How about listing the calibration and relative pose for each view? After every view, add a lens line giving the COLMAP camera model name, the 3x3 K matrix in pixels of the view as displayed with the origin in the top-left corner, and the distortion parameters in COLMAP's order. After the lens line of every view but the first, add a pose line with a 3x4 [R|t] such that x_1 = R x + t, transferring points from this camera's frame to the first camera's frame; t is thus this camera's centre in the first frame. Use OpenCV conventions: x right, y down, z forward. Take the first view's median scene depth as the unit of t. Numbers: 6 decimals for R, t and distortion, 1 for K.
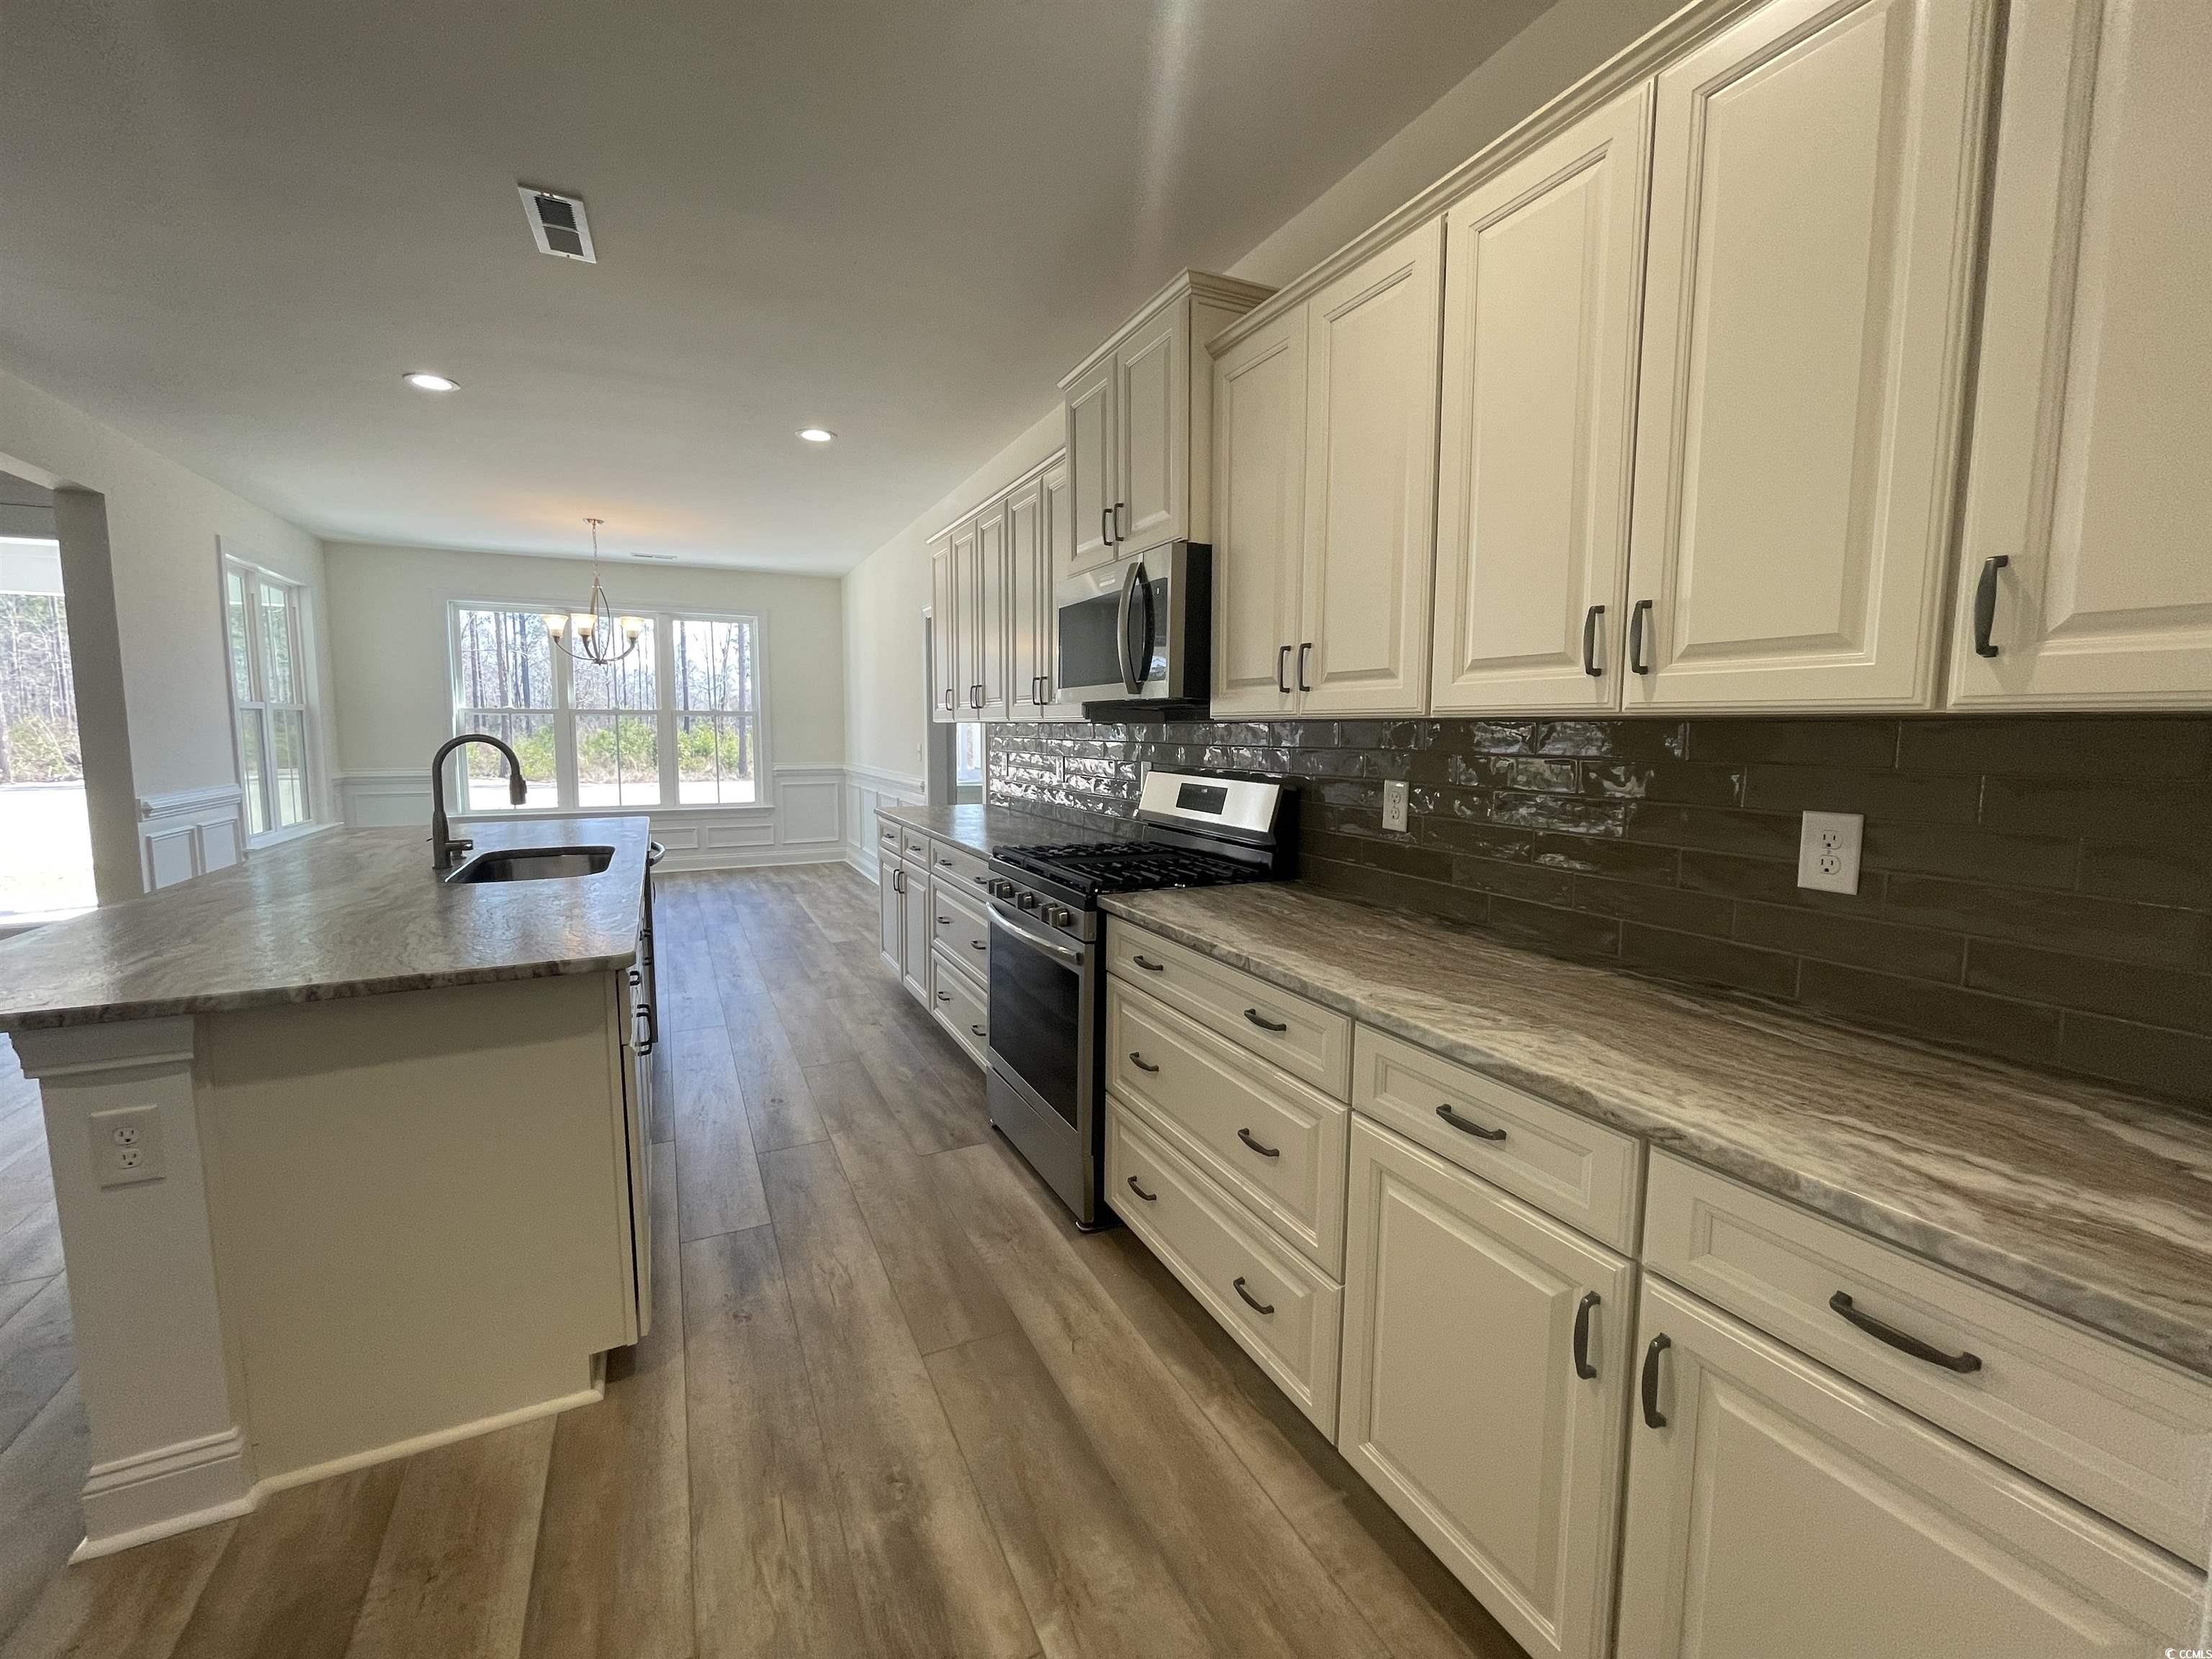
lens RADIAL K [[906.5, 0, 1099.2], [0, 906.5, 811.8], [0, 0, 1]] dist [-0.001635, 0.000208]
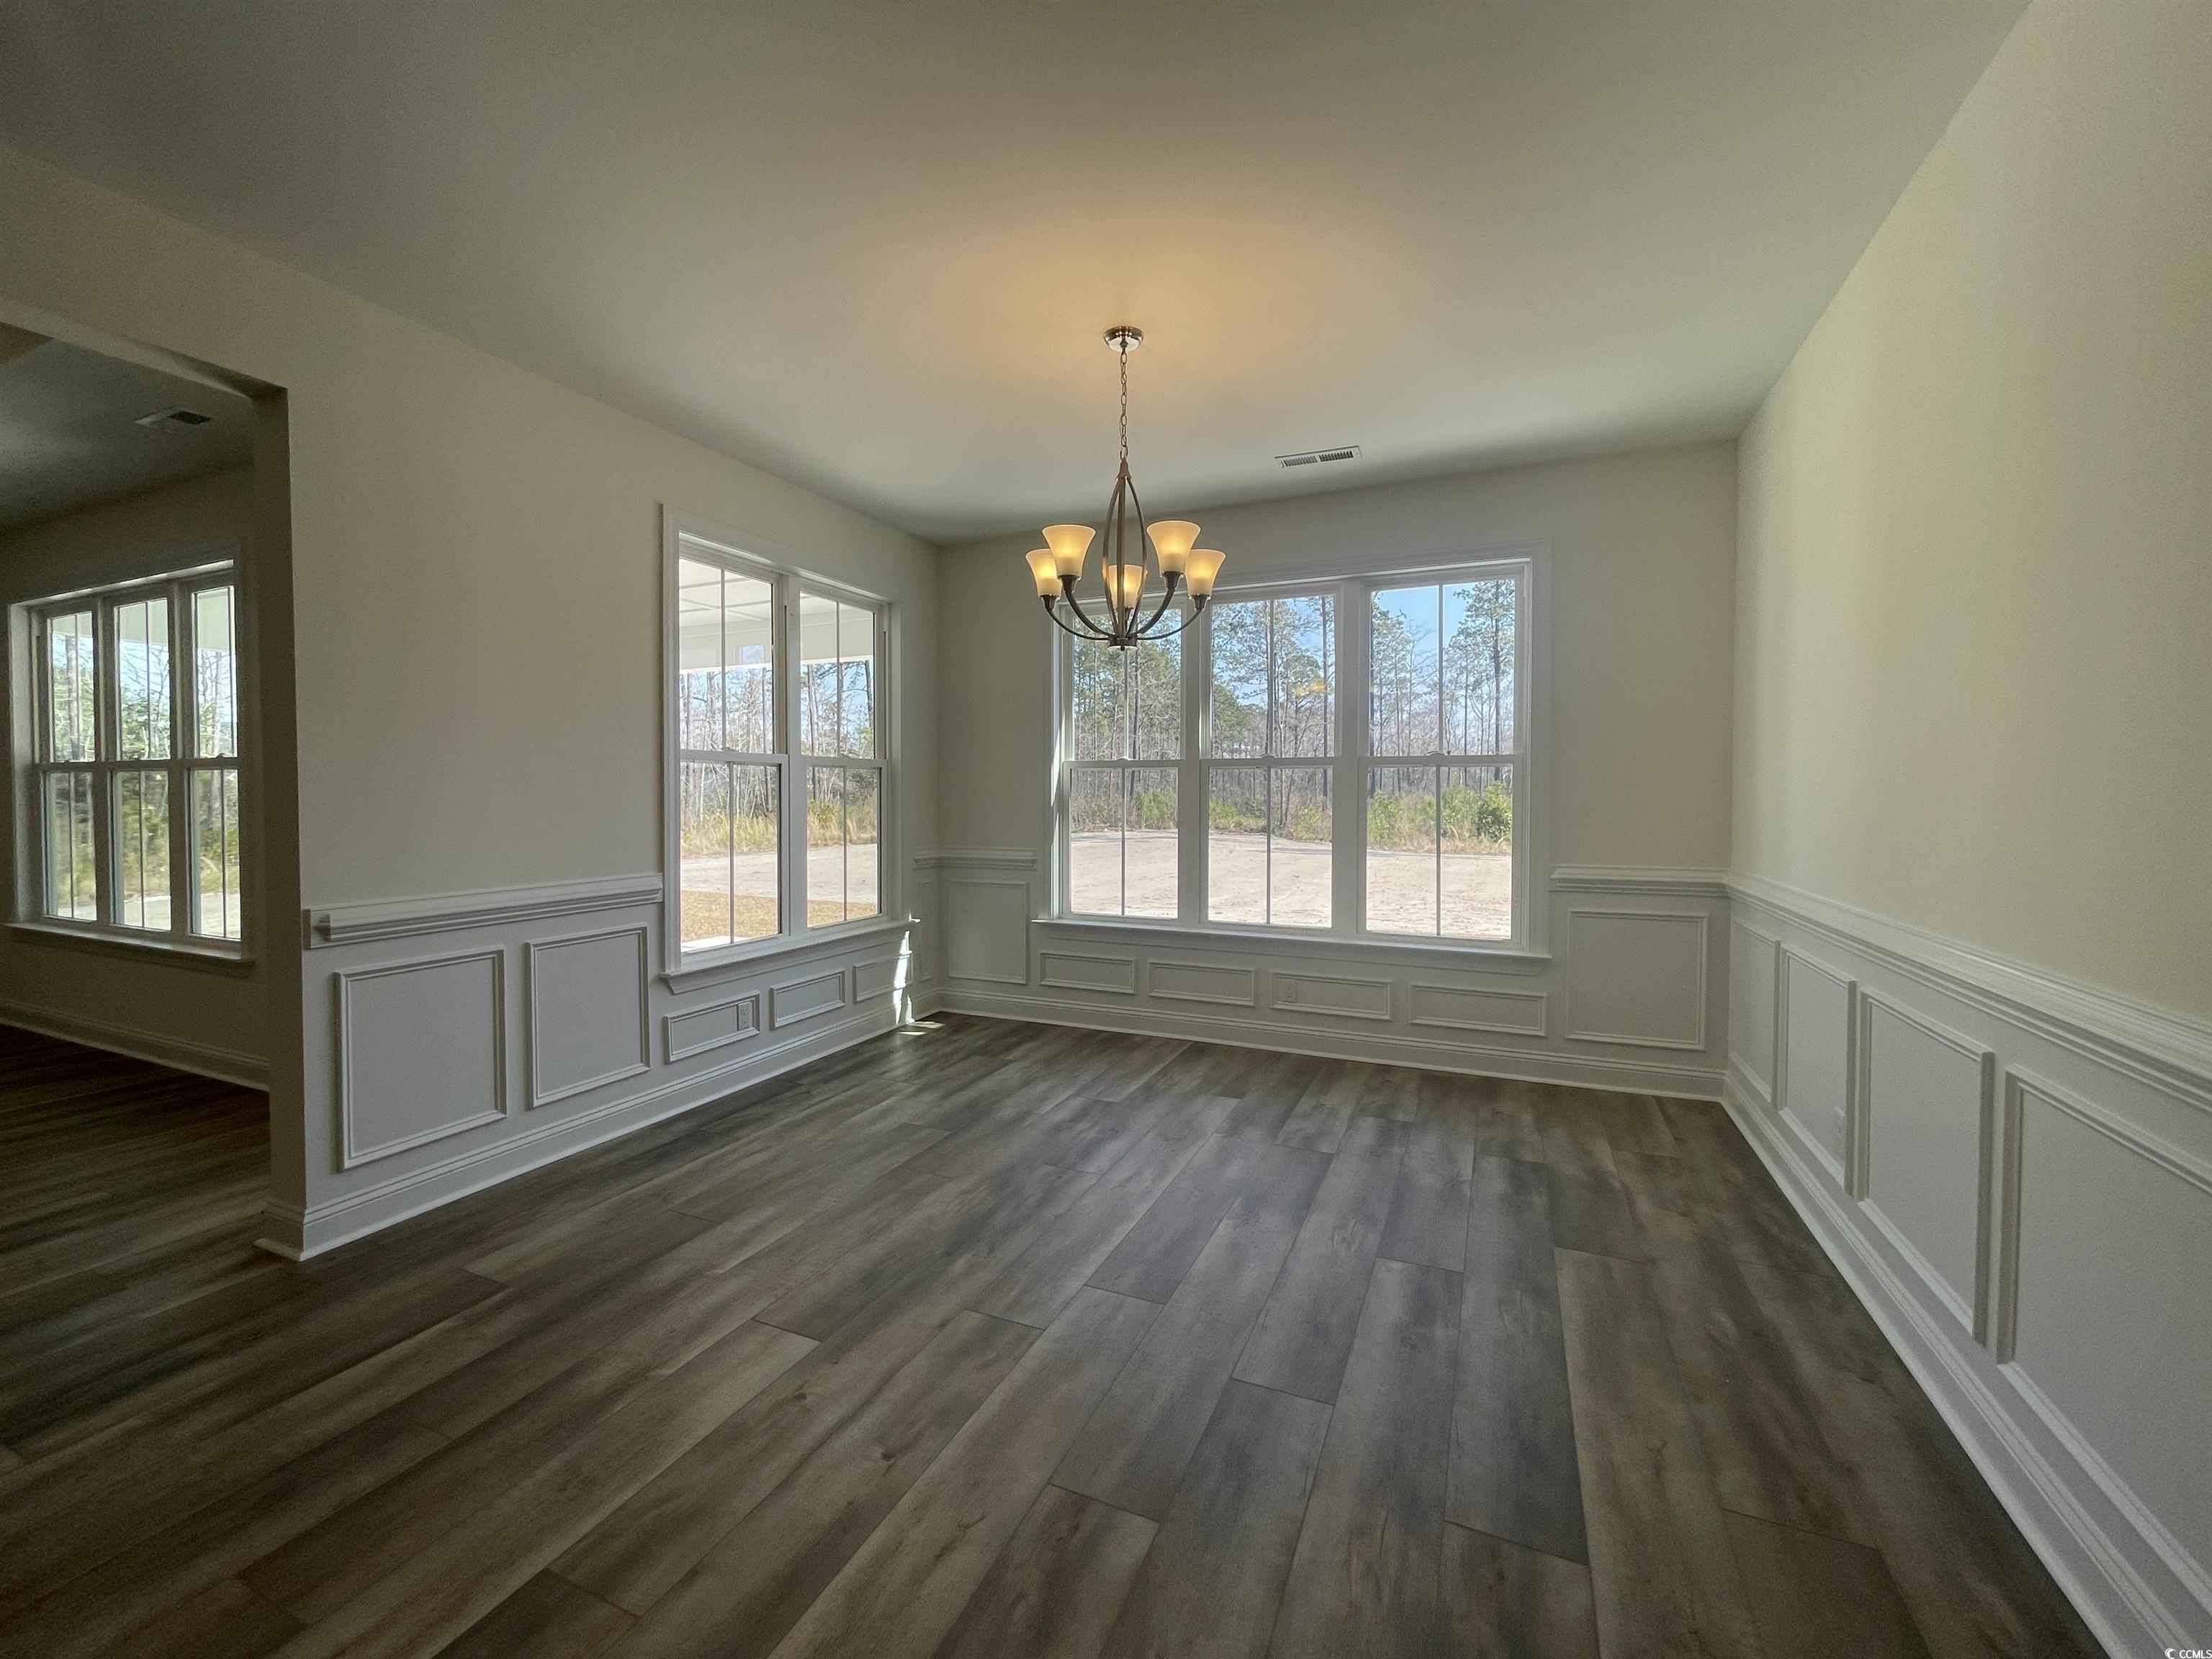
lens RADIAL K [[906.5, 0, 1092.4], [0, 906.5, 817.9], [0, 0, 1]] dist [-0.001635, 0.000208]
pose [[0.648575, 0.015429, -0.760995, -0.688657], [-0.068035, 0.996968, -0.037771, -0.189518], [0.758104, 0.076272, 0.647658, 2.258380]]
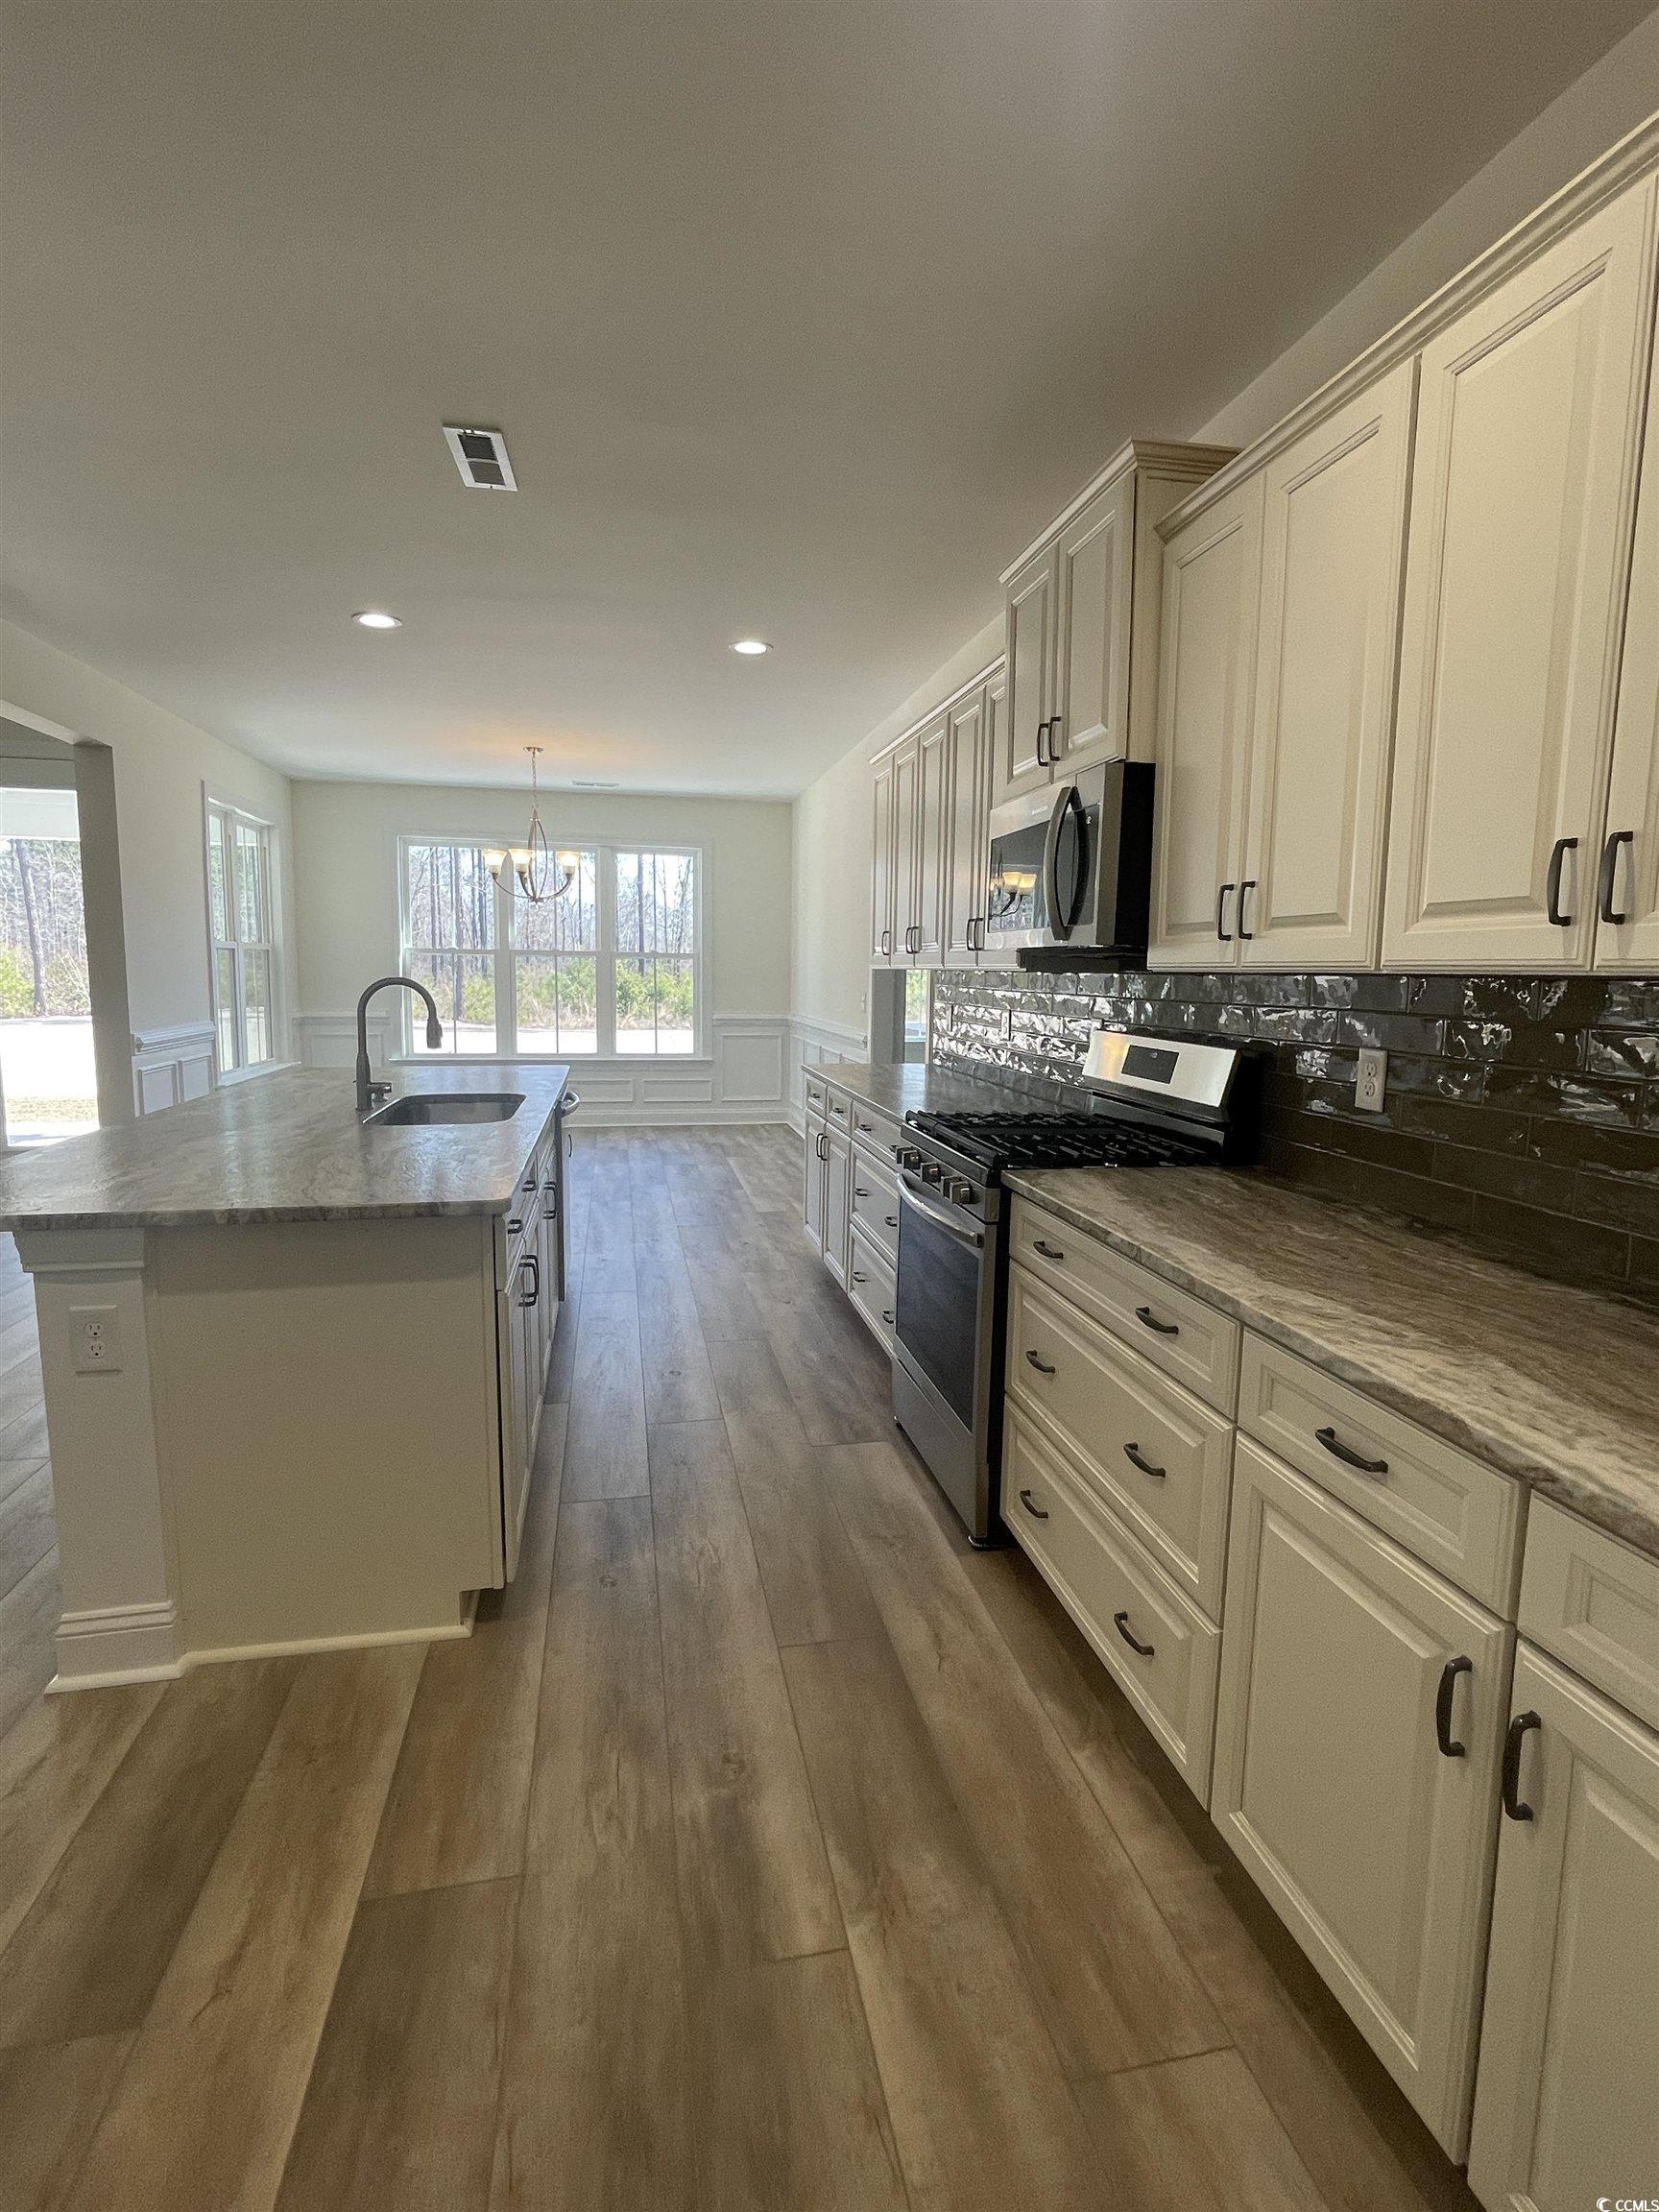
lens RADIAL K [[1086.4, 0, 838.0], [0, 1086.4, 1090.6], [0, 0, 1]] dist [-0.005050, 0.002885]
pose [[0.969334, 0.036599, -0.243007, 0.111981], [-0.032695, 0.999264, 0.020082, -0.000619], [0.243563, -0.011521, 0.969817, -0.067419]]
